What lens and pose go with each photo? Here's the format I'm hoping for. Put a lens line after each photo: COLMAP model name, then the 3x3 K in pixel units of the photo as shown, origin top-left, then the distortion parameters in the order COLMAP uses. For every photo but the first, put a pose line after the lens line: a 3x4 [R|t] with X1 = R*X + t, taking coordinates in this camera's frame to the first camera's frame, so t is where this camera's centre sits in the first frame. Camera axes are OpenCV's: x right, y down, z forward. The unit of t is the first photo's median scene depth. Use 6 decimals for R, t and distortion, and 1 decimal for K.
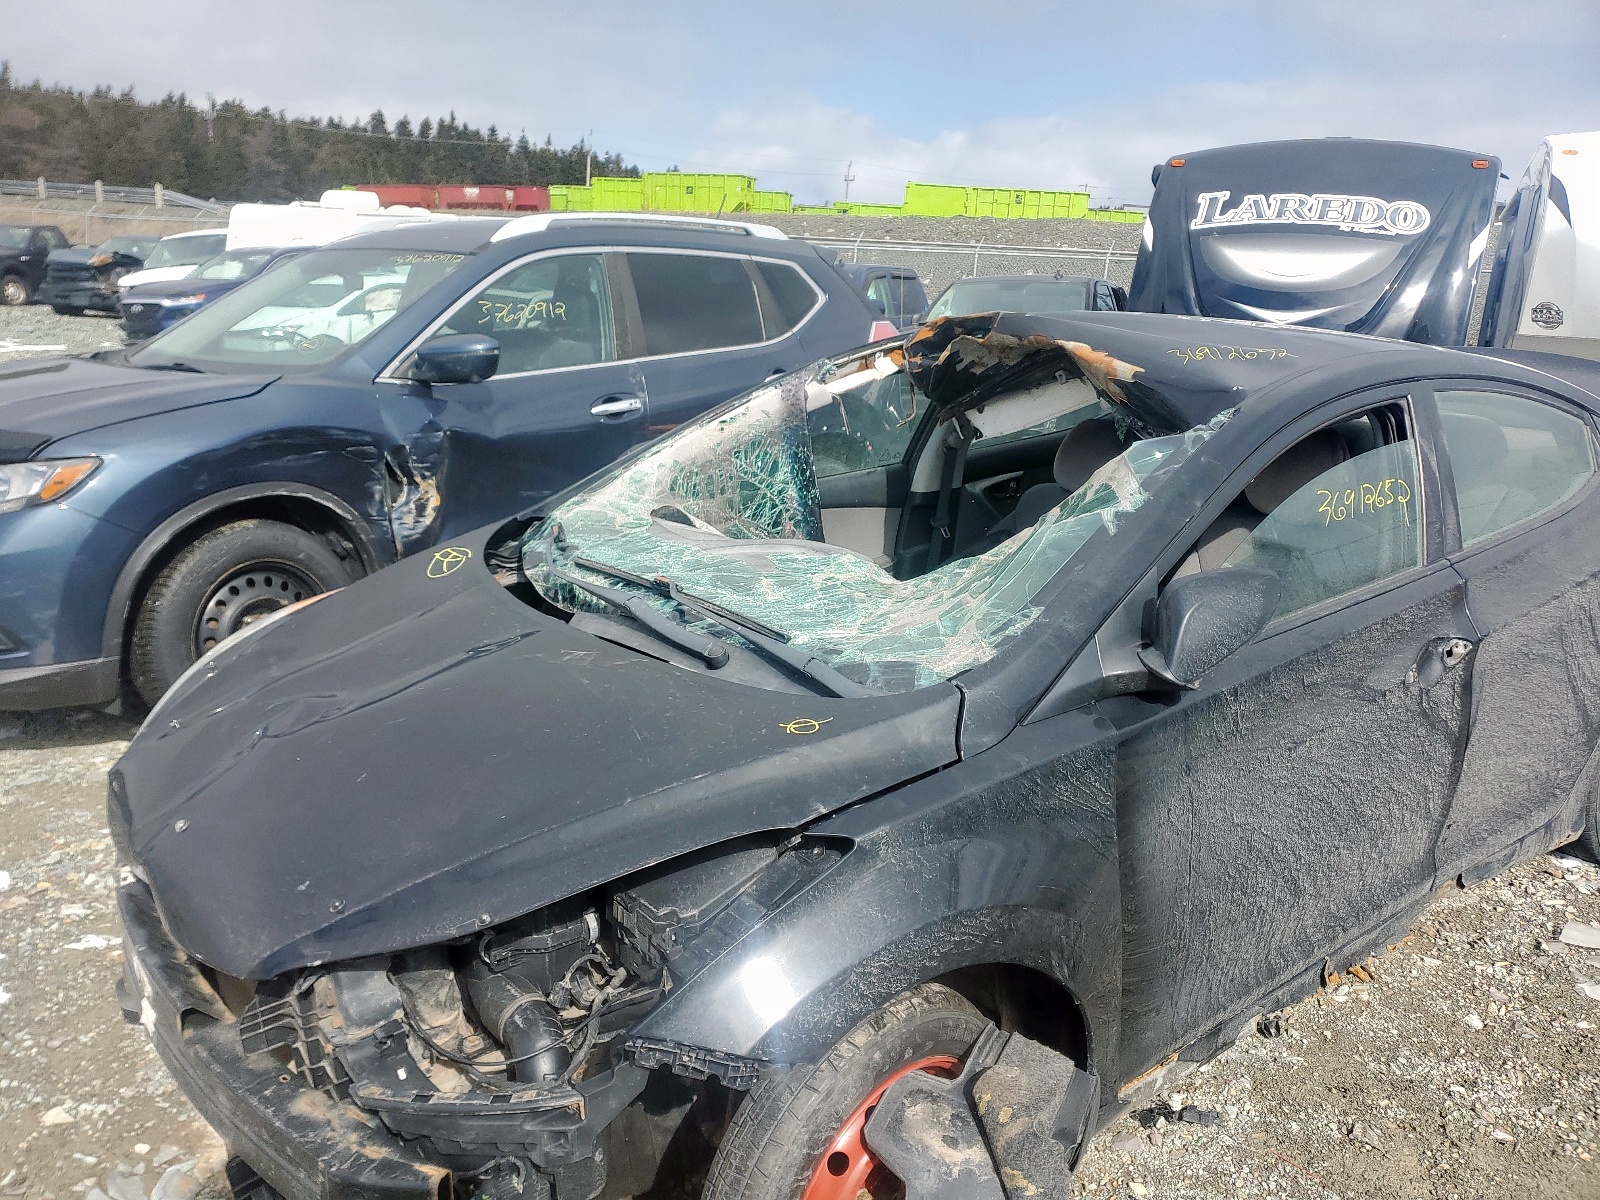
lens RADIAL K [[1173.7, 0, 800.0], [0, 1173.7, 600.0], [0, 0, 1]] dist [0.035699, -0.005713]
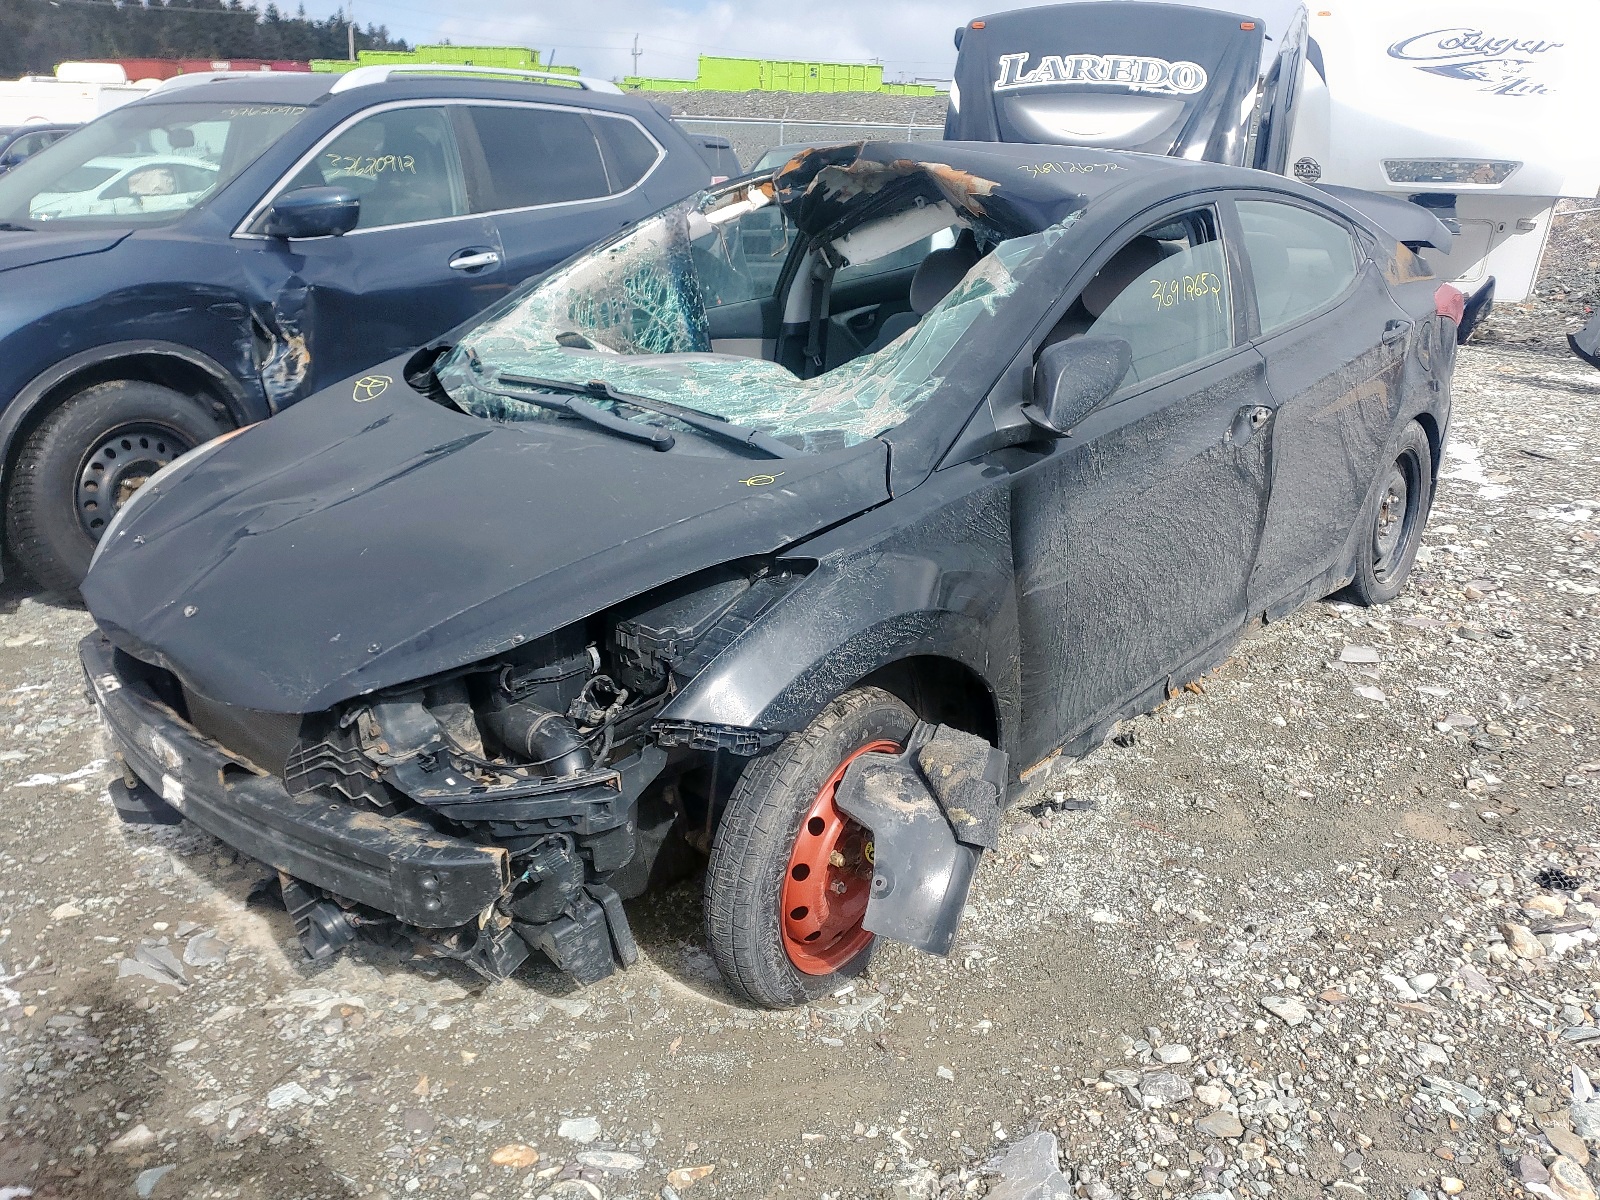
lens RADIAL K [[1195.6, 0, 800.0], [0, 1195.6, 600.0], [0, 0, 1]] dist [0.022198, 0.003304]
pose [[0.984816, -0.075938, 0.156115, -0.100438], [0.063309, 0.994424, 0.084341, 0.086467], [-0.161649, -0.073177, 0.984131, -0.124702]]
